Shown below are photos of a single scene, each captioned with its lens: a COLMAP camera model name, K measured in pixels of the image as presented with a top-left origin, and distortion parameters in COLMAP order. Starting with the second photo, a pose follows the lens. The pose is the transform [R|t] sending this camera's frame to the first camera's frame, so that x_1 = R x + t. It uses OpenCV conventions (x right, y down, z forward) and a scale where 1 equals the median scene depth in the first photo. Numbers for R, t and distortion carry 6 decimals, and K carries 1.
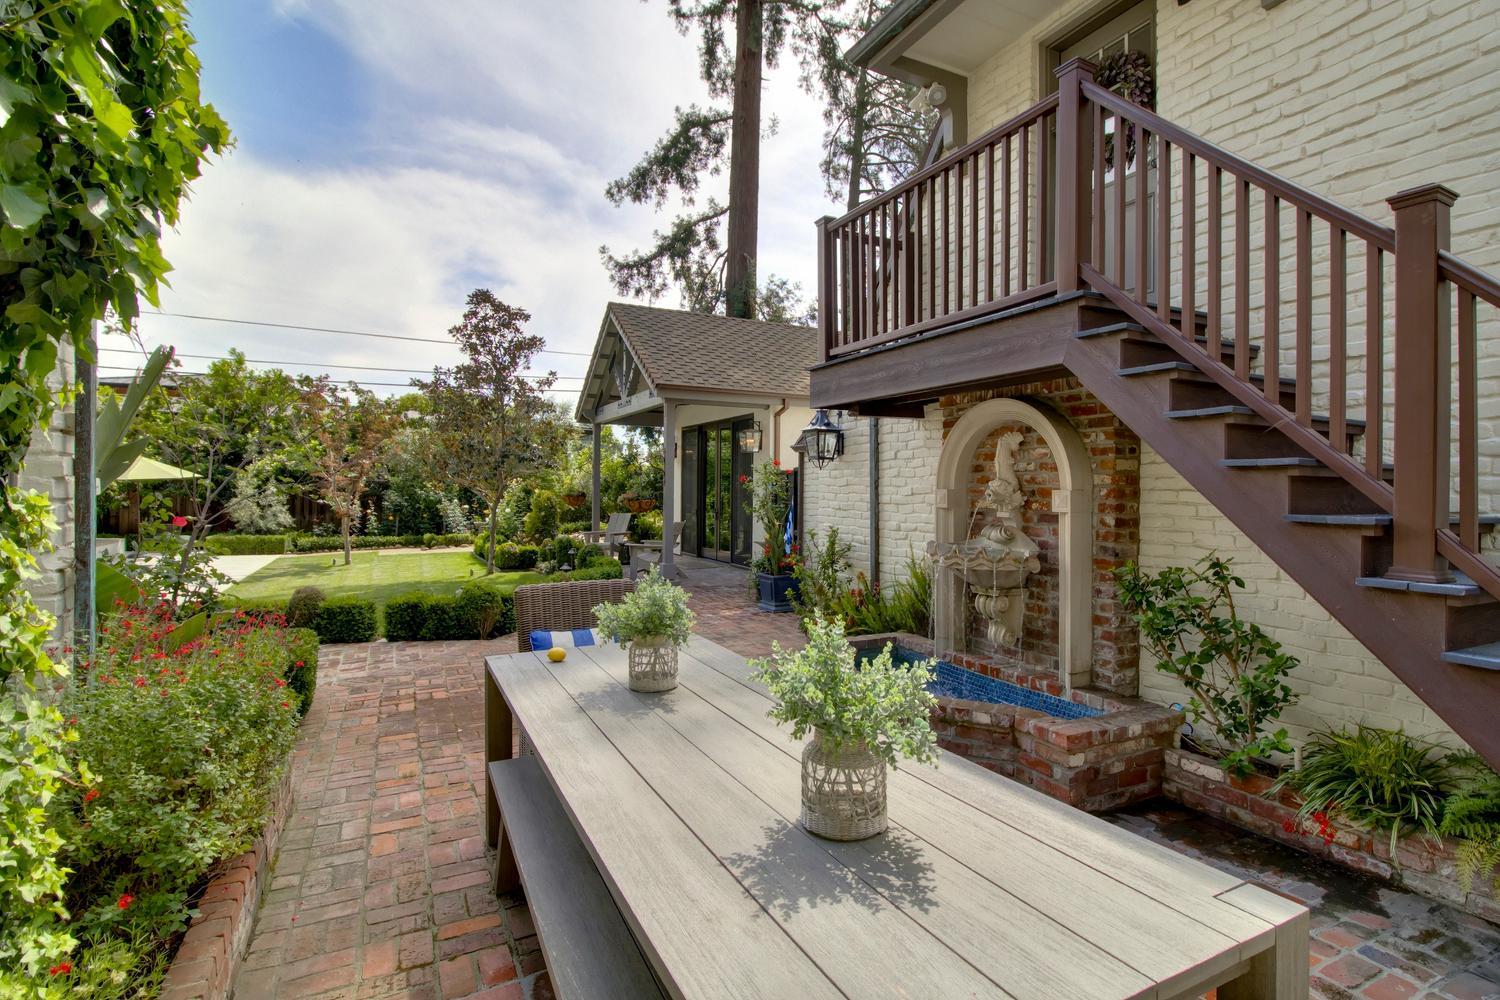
lens RADIAL K [[706.6, 0, 748.9], [0, 706.6, 500.9], [0, 0, 1]] dist [-0.015077, -0.000636]
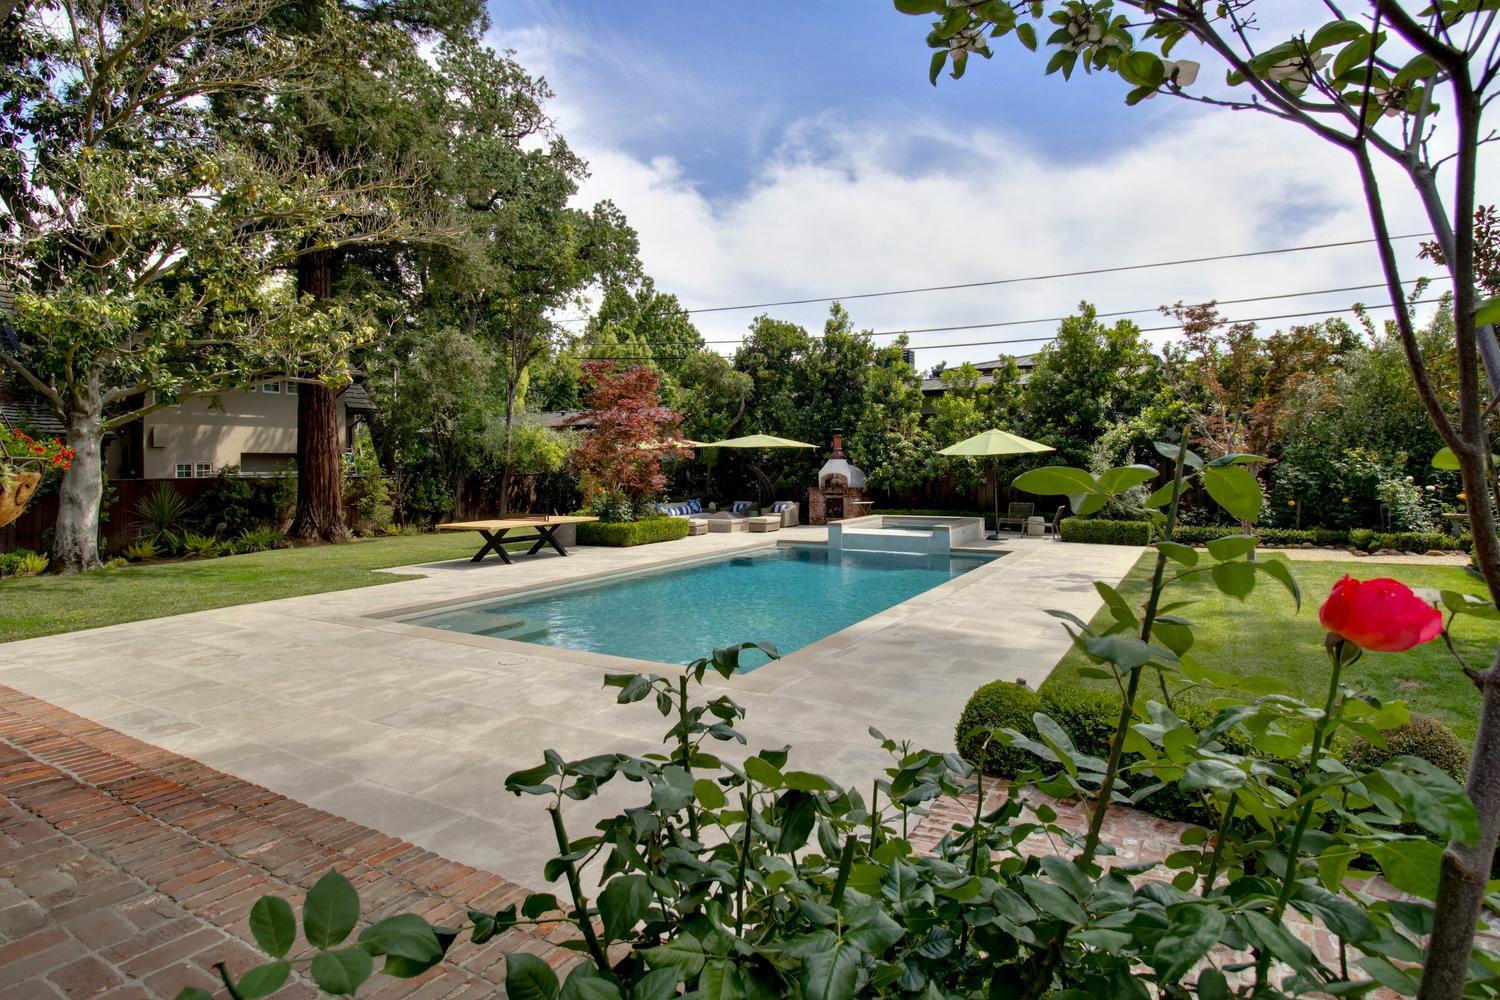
lens RADIAL K [[750.8, 0, 753.4], [0, 750.8, 496.1], [0, 0, 1]] dist [0.000017, -0.000056]
pose [[0.534180, 0.022422, -0.845073, -0.173614], [-0.000545, 0.999657, 0.026179, -0.001480], [0.845371, -0.013524, 0.534009, 0.164679]]
